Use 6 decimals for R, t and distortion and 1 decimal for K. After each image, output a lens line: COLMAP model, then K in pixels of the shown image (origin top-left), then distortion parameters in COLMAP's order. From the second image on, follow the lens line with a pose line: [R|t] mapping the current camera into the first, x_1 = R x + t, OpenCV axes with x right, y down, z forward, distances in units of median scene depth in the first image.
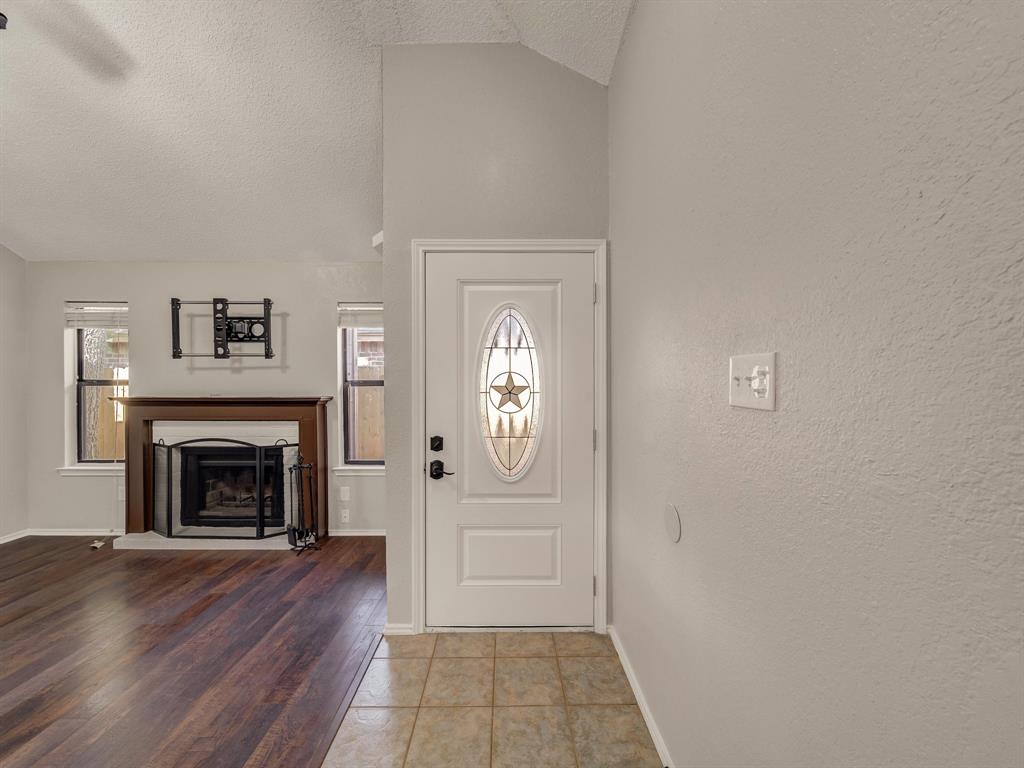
lens RADIAL K [[413.5, 0, 510.1], [0, 413.5, 385.1], [0, 0, 1]] dist [-0.001029, -0.000320]
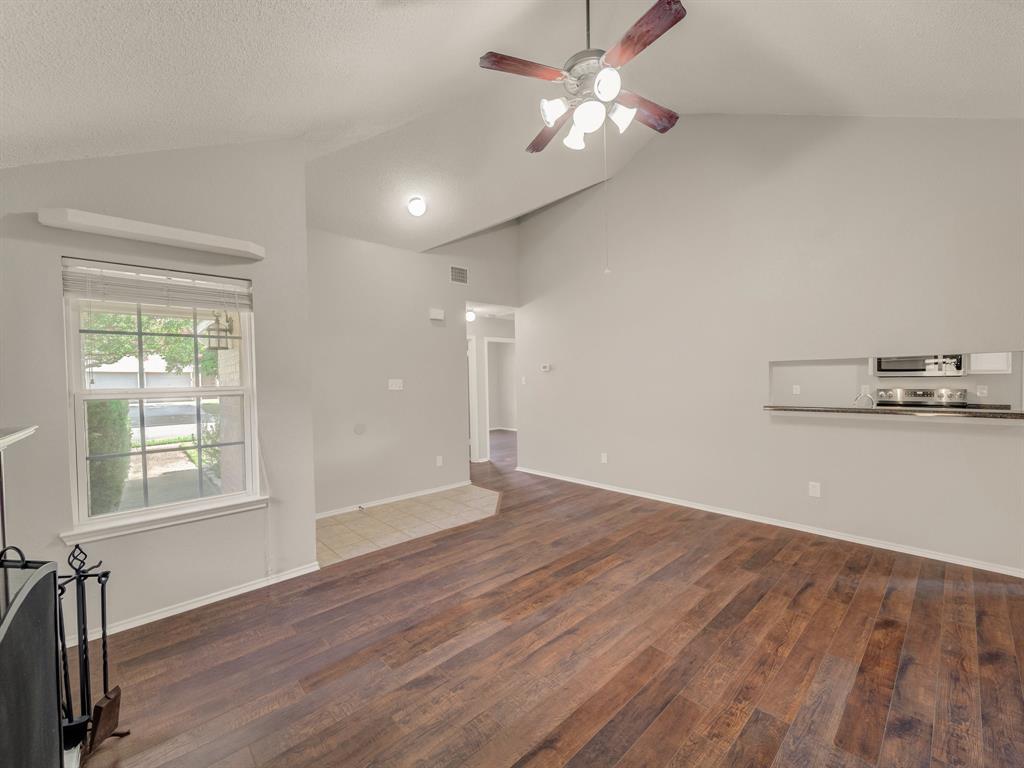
lens RADIAL K [[413.5, 0, 510.1], [0, 413.5, 385.1], [0, 0, 1]] dist [-0.001029, -0.000320]
pose [[-0.670638, 0.008579, 0.741735, -1.100032], [0.024651, 0.999639, 0.010726, -0.005196], [-0.741375, 0.025478, -0.670607, 0.896020]]
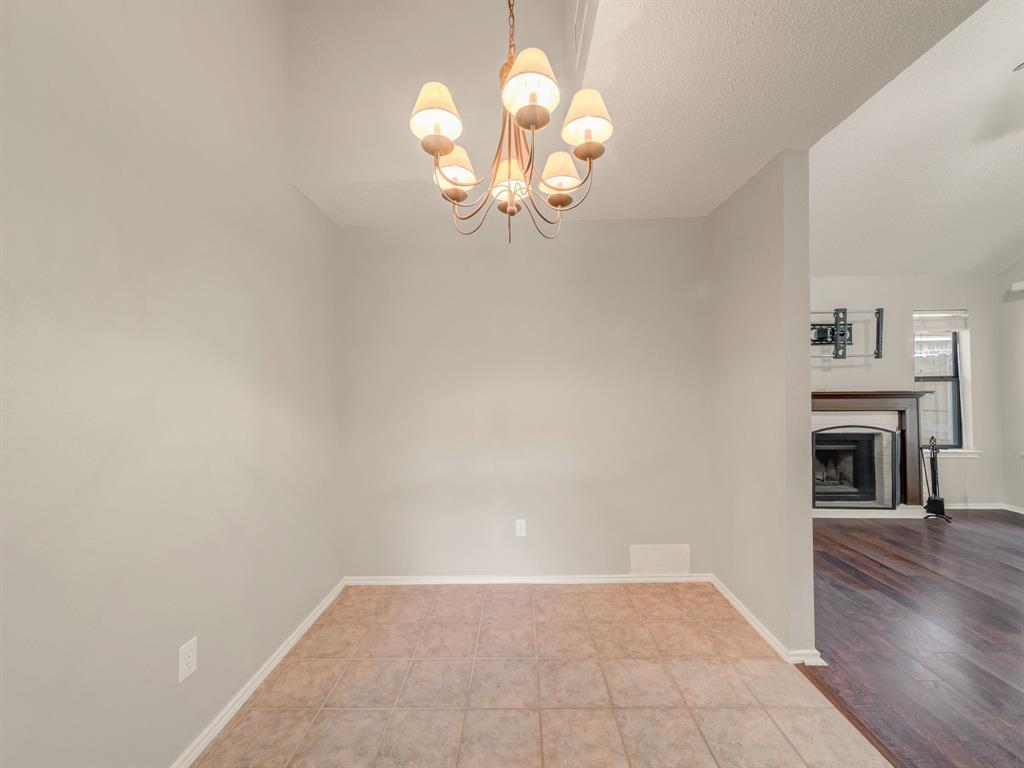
lens RADIAL K [[413.5, 0, 510.1], [0, 413.5, 385.1], [0, 0, 1]] dist [-0.001029, -0.000320]
pose [[0.999596, -0.008282, -0.027206, -1.603693], [0.008076, 0.999938, -0.007671, 0.012566], [0.027268, 0.007448, 0.999600, -0.213527]]
